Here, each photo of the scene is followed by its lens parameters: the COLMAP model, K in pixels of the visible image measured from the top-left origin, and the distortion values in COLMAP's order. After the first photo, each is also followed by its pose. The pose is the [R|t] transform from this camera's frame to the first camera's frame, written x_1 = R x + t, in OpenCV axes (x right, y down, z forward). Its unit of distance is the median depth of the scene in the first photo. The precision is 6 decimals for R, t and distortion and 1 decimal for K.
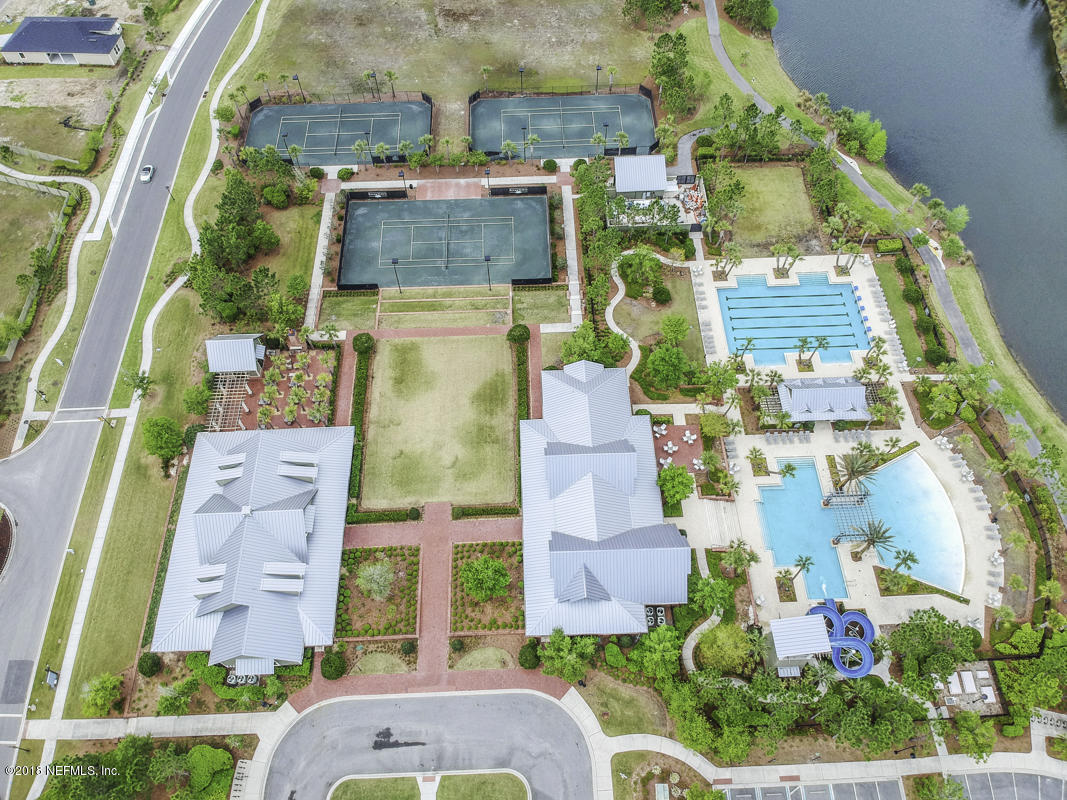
lens RADIAL K [[781.1, 0, 534.9], [0, 781.1, 409.5], [0, 0, 1]] dist [0.007567, -0.031468]
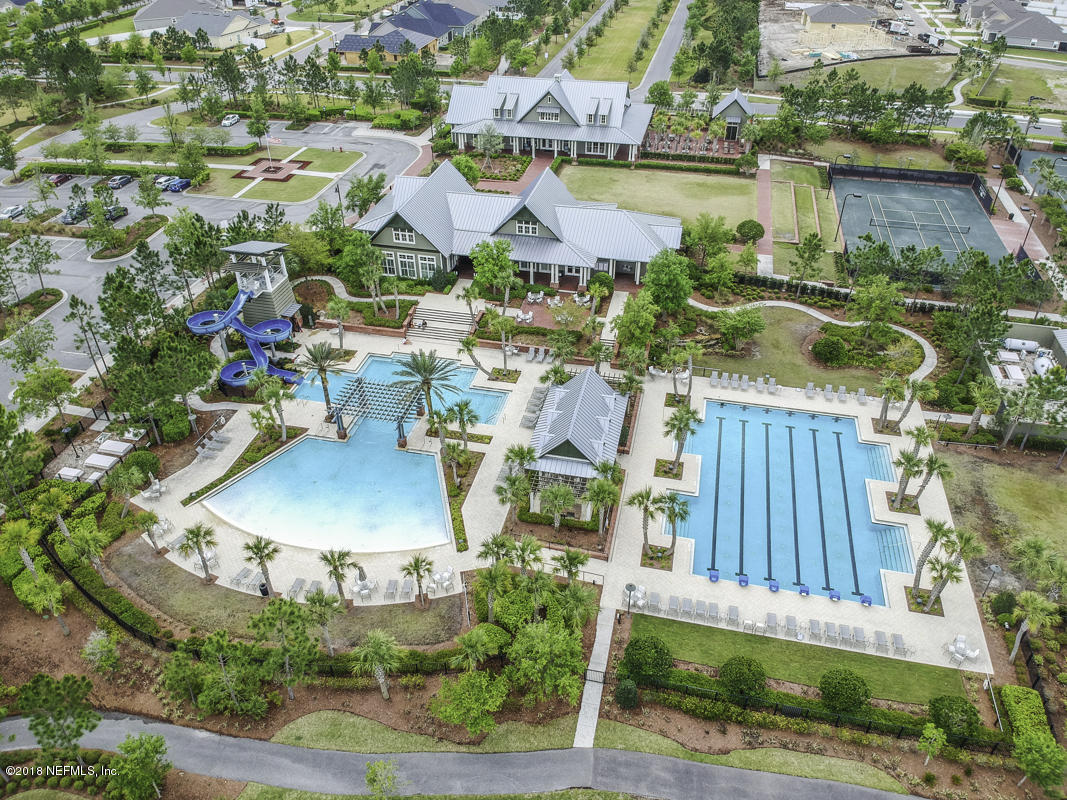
lens RADIAL K [[781.1, 0, 539.0], [0, 781.1, 402.7], [0, 0, 1]] dist [0.007567, -0.031468]
pose [[-0.256051, 0.583629, -0.770594, 0.717747], [-0.826446, 0.281335, 0.487687, -0.244927], [0.501423, 0.761726, 0.410302, 0.646981]]
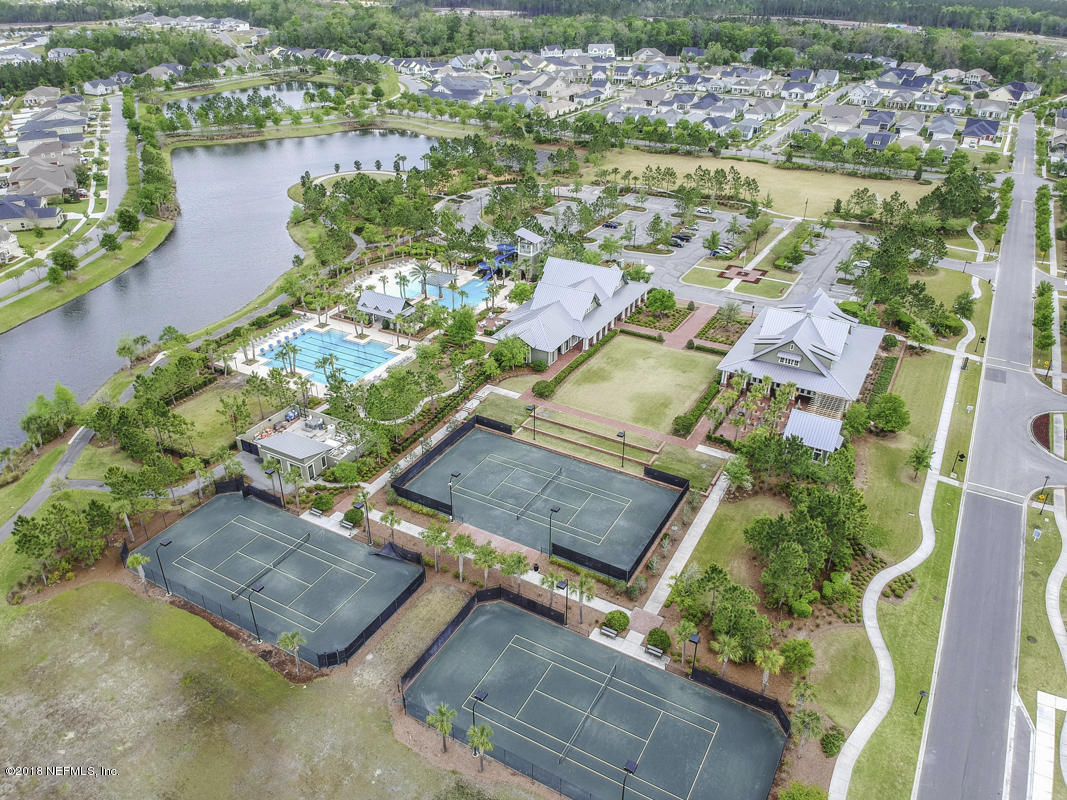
lens RADIAL K [[781.1, 0, 539.4], [0, 781.1, 396.0], [0, 0, 1]] dist [0.007567, -0.031468]
pose [[-0.854249, -0.252477, 0.454437, -0.466380], [0.449091, 0.081934, 0.889721, -0.973902], [-0.261868, 0.964128, 0.043393, 0.901068]]
